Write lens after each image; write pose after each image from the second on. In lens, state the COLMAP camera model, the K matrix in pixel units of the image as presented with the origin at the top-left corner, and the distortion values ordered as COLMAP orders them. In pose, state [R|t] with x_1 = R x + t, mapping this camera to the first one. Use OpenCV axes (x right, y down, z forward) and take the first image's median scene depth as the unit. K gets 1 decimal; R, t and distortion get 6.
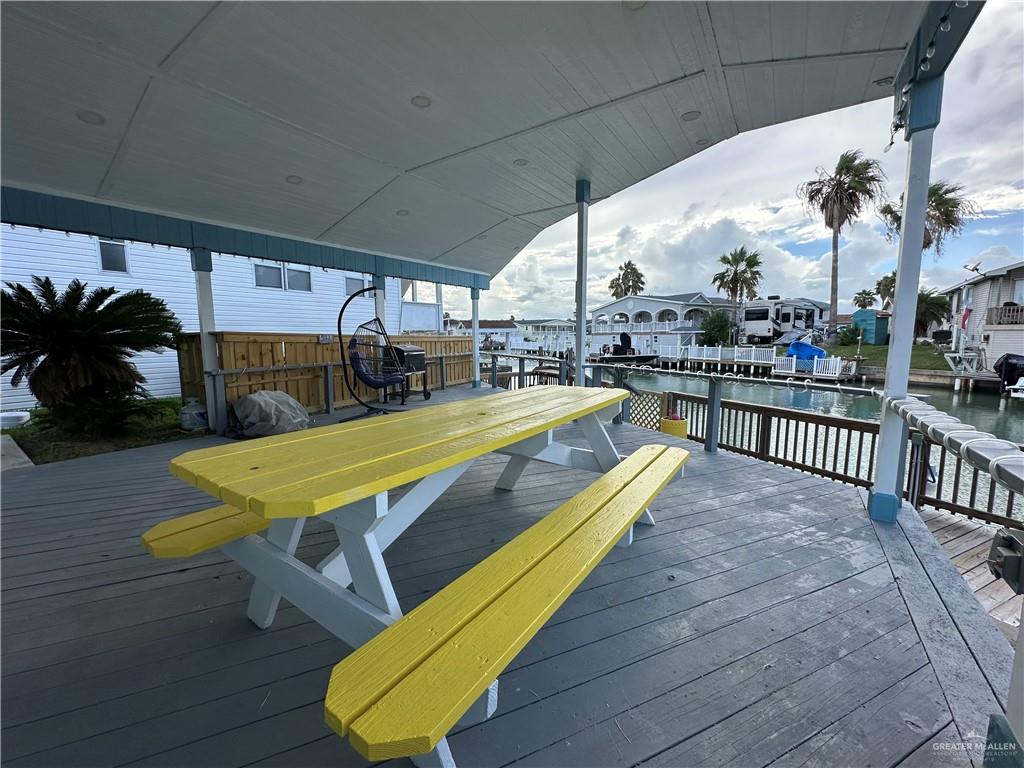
lens RADIAL K [[410.4, 0, 515.6], [0, 410.4, 381.5], [0, 0, 1]] dist [-0.000761, 0.000359]
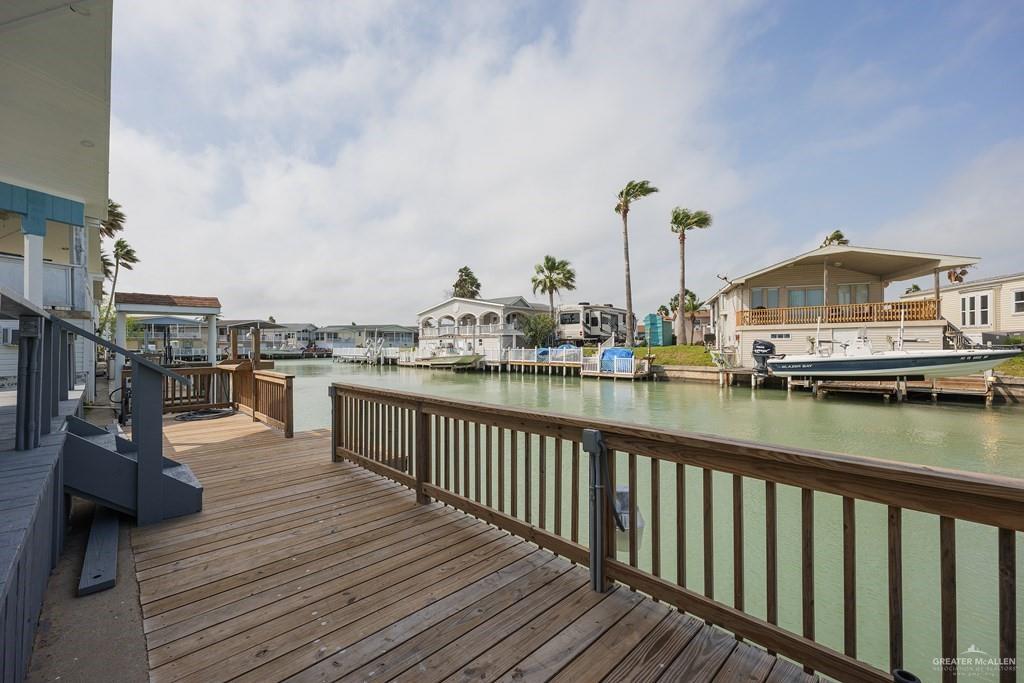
lens RADIAL K [[417.4, 0, 510.3], [0, 417.4, 342.5], [0, 0, 1]] dist [0.003177, -0.000581]
pose [[0.942838, 0.002029, 0.333246, 0.096302], [0.036937, 0.993184, -0.110552, 0.008365], [-0.331199, 0.116542, 0.936336, 0.071567]]
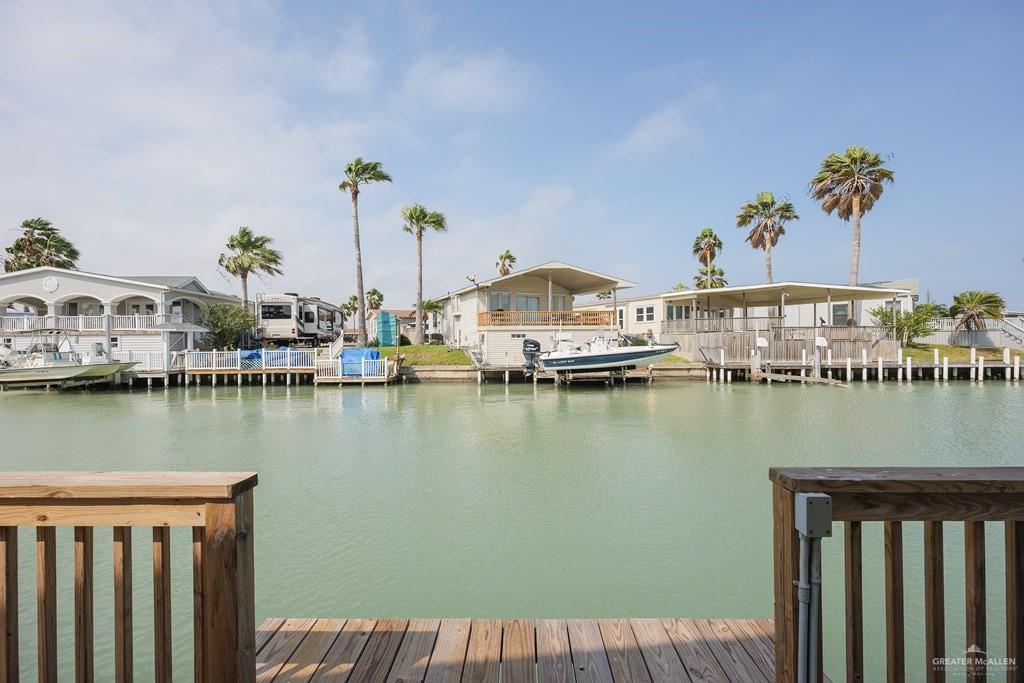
lens RADIAL K [[417.4, 0, 512.7], [0, 417.4, 344.6], [0, 0, 1]] dist [0.003177, -0.000581]
pose [[0.432246, -0.003682, 0.901748, 0.041942], [0.106821, 0.993160, -0.047149, -0.008921], [-0.895406, 0.116706, 0.429683, 0.234258]]
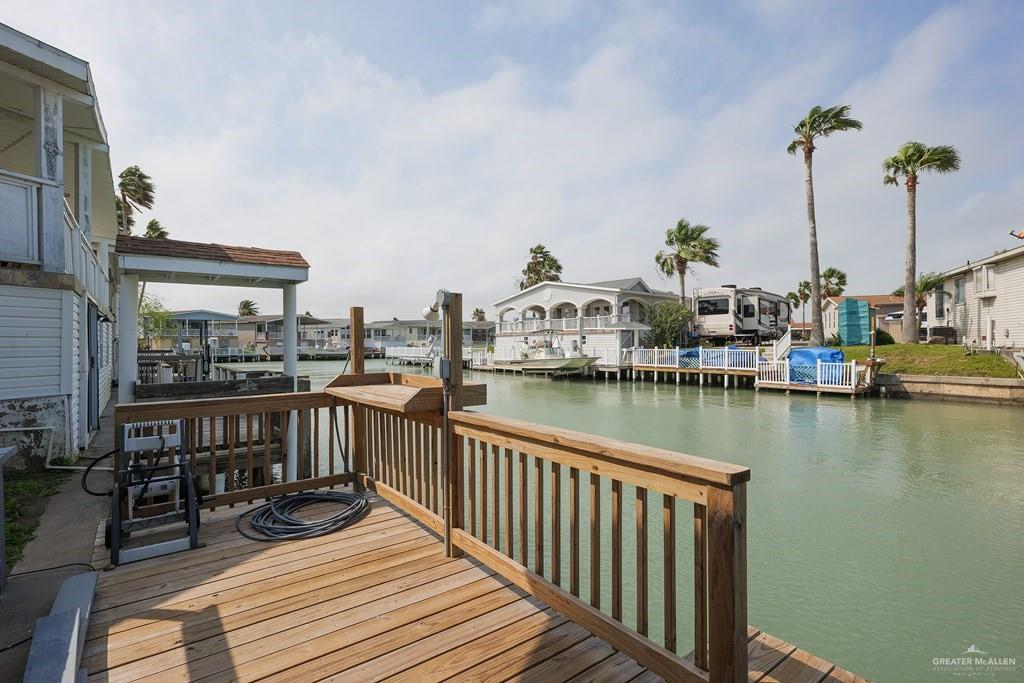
lens RADIAL K [[485.0, 0, 510.1], [0, 485.0, 342.9], [0, 0, 1]] dist [0.001837, -0.000586]
pose [[0.976175, 0.000737, 0.216982, 0.034133], [0.023745, 0.993626, -0.110201, -0.008719], [-0.215680, 0.112728, 0.969935, 0.232424]]
